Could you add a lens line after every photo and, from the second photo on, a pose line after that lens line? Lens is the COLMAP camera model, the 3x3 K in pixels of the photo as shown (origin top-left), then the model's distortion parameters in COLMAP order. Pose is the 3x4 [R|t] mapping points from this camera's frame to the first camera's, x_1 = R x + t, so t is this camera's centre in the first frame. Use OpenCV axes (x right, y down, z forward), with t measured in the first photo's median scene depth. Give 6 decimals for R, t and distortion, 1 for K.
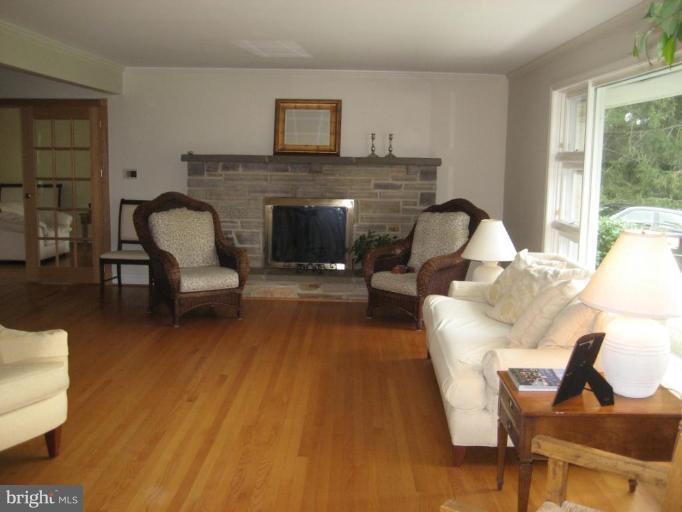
lens RADIAL K [[720.5, 0, 341.0], [0, 720.5, 256.0], [0, 0, 1]] dist [-0.098040, 0.038197]
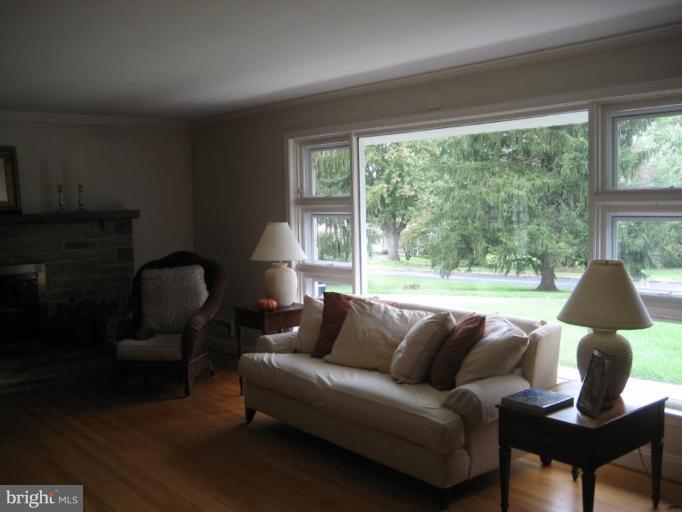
lens RADIAL K [[720.5, 0, 341.0], [0, 720.5, 256.0], [0, 0, 1]] dist [-0.098040, 0.038197]
pose [[0.751416, -0.086605, 0.654120, -0.272339], [0.126380, 0.991885, -0.013854, -0.031479], [-0.647612, 0.093078, 0.756264, 0.139993]]
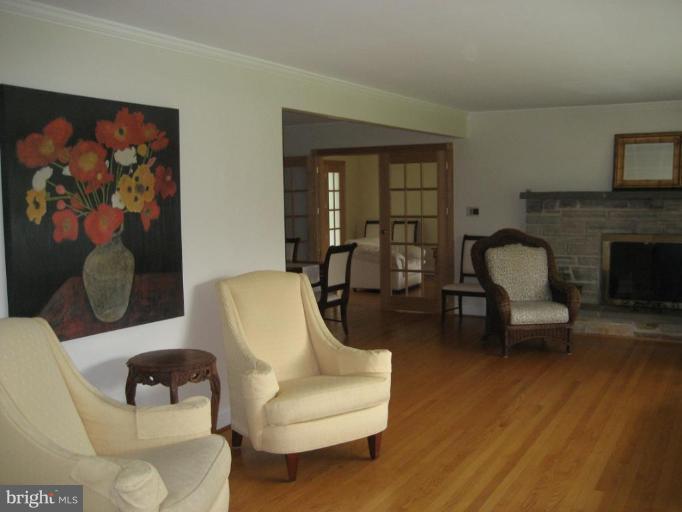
lens RADIAL K [[720.5, 0, 341.0], [0, 720.5, 256.0], [0, 0, 1]] dist [-0.098040, 0.038197]
pose [[0.877031, 0.010964, -0.480309, 0.050253], [-0.033795, 0.998671, -0.038912, -0.000108], [0.479244, 0.050359, 0.876236, -0.033783]]
